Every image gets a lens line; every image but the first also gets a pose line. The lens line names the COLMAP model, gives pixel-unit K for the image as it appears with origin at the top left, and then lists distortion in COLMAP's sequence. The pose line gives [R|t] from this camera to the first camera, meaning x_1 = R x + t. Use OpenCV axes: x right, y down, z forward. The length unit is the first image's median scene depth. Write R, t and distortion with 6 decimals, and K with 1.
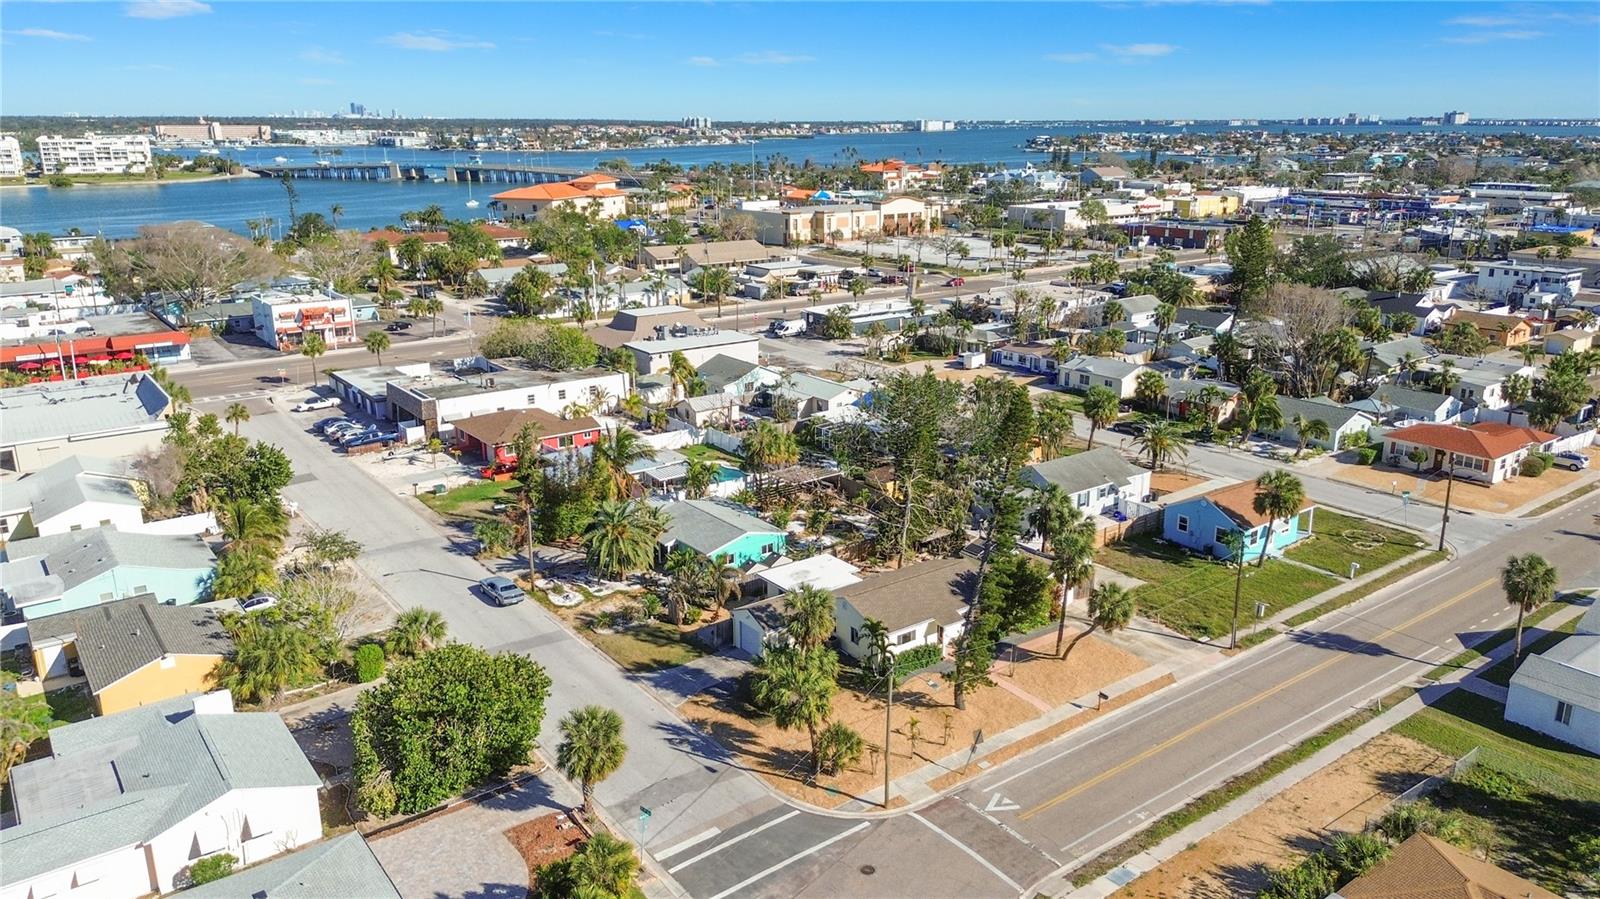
lens RADIAL K [[1155.0, 0, 791.1], [0, 1155.0, 446.9], [0, 0, 1]] dist [0.078869, -0.082620]
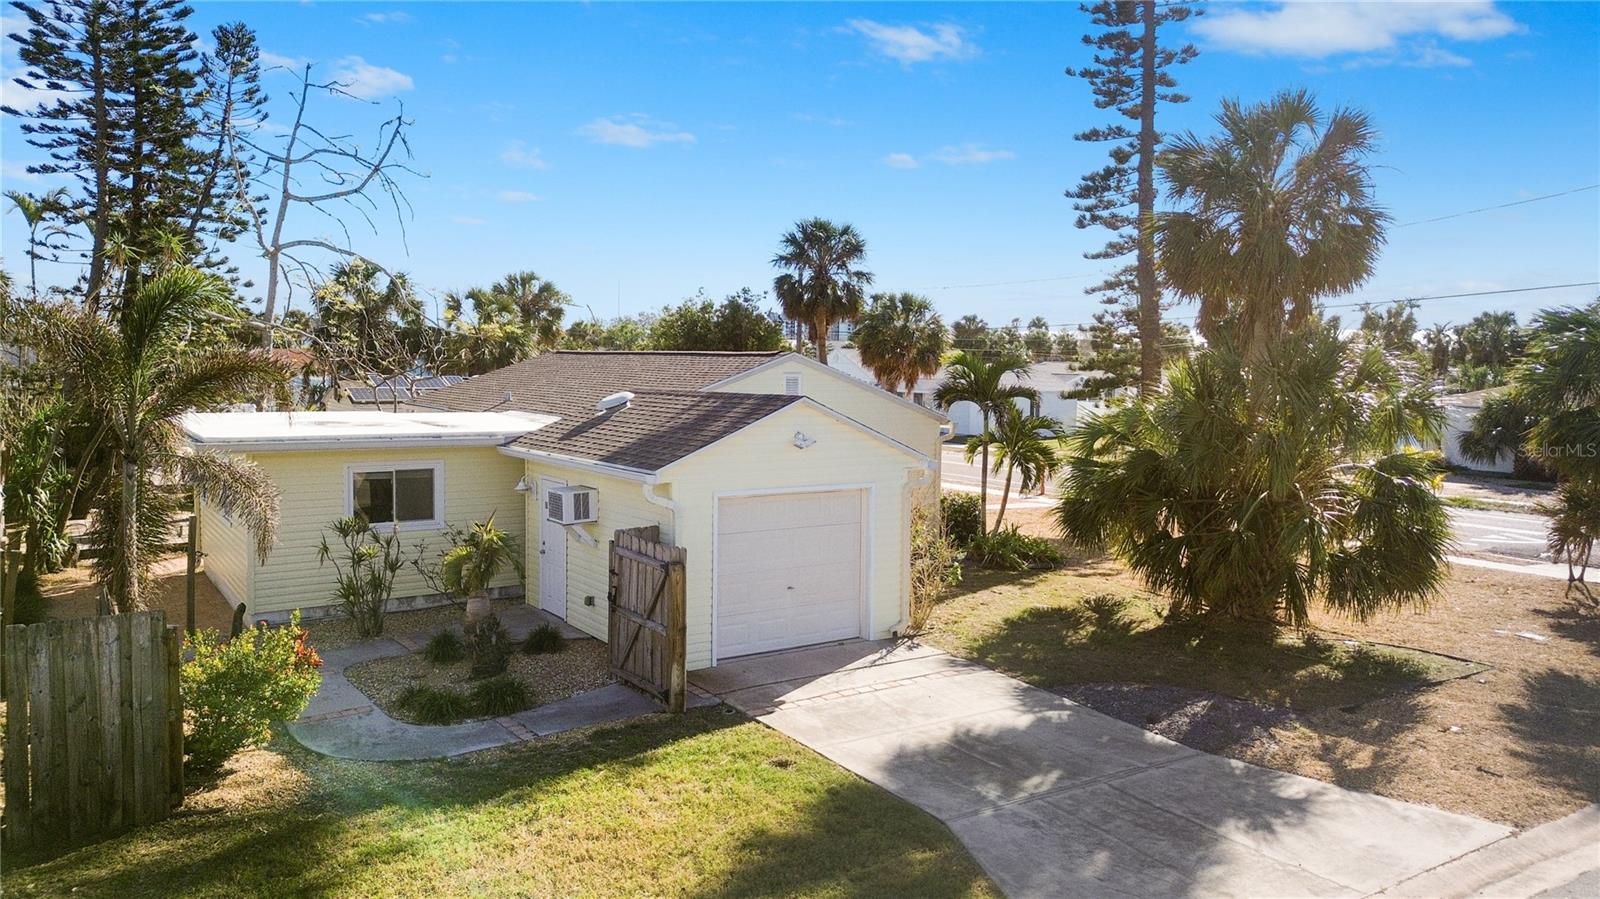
lens RADIAL K [[1129.6, 0, 796.4], [0, 1129.6, 421.5], [0, 0, 1]] dist [0.066977, -0.064532]
pose [[0.055341, -0.040606, 0.997641, -0.139478], [0.272539, 0.961845, 0.024030, 0.086106], [-0.960552, 0.270566, 0.064296, 0.606220]]
